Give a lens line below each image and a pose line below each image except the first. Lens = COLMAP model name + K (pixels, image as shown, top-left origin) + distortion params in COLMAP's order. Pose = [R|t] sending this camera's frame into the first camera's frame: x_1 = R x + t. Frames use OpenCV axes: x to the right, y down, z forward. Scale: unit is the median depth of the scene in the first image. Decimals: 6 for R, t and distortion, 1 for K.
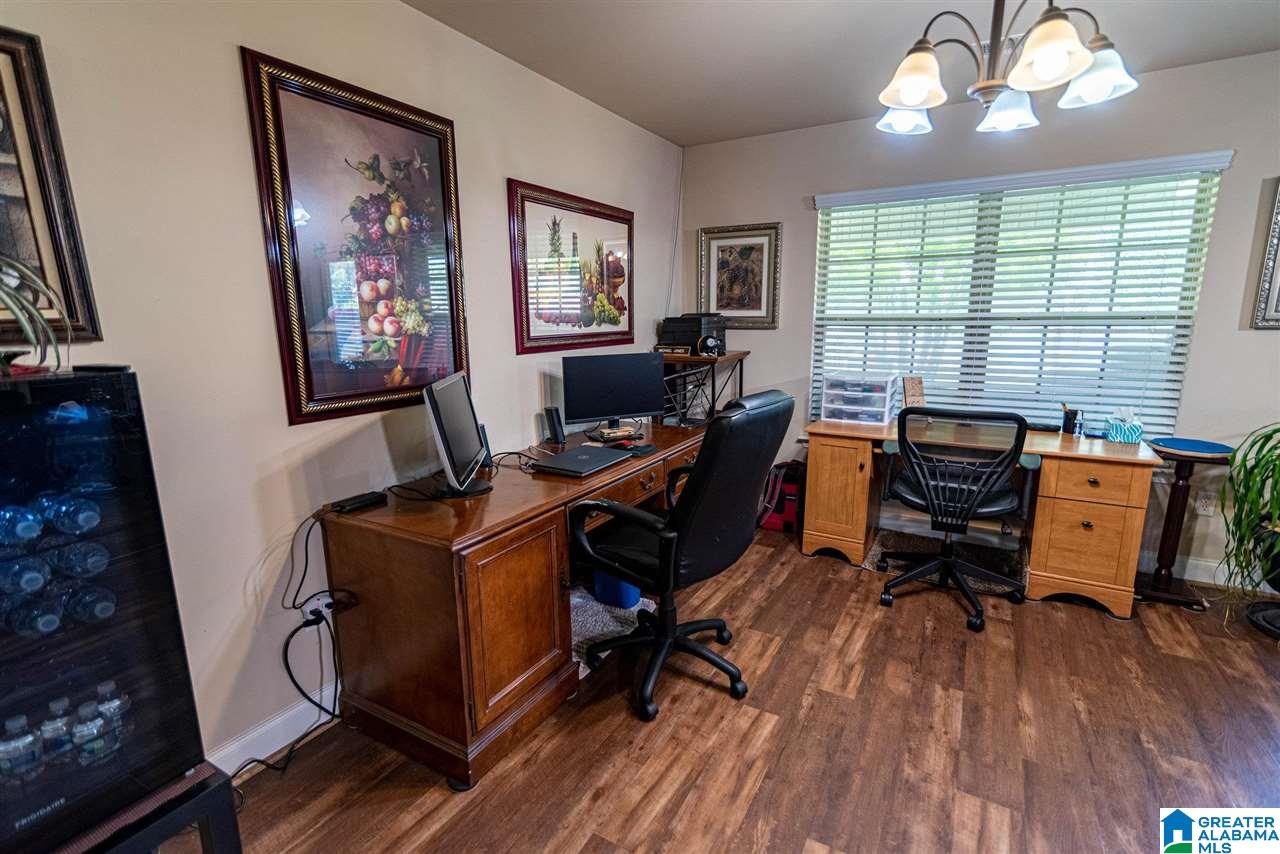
lens RADIAL K [[590.3, 0, 642.3], [0, 590.3, 432.4], [0, 0, 1]] dist [0.001532, 0.000150]
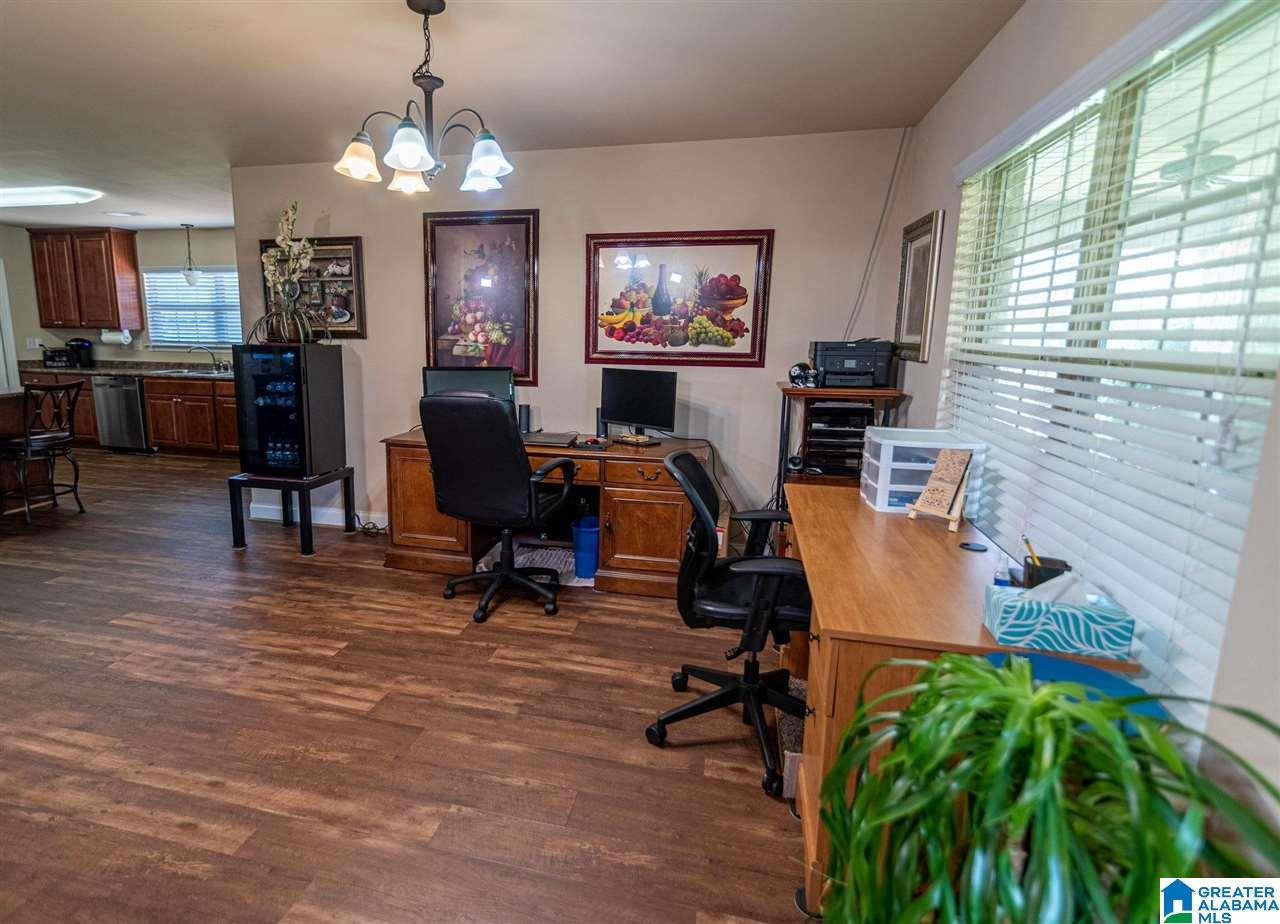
lens RADIAL K [[675.6, 0, 560.7], [0, 675.6, 452.8], [0, 0, 1]] dist [0.002645, 0.000945]
pose [[0.258405, 0.184679, -0.948220, 1.339550], [-0.205460, 0.969606, 0.132853, -0.134590], [0.943935, 0.160491, 0.288496, 0.572136]]
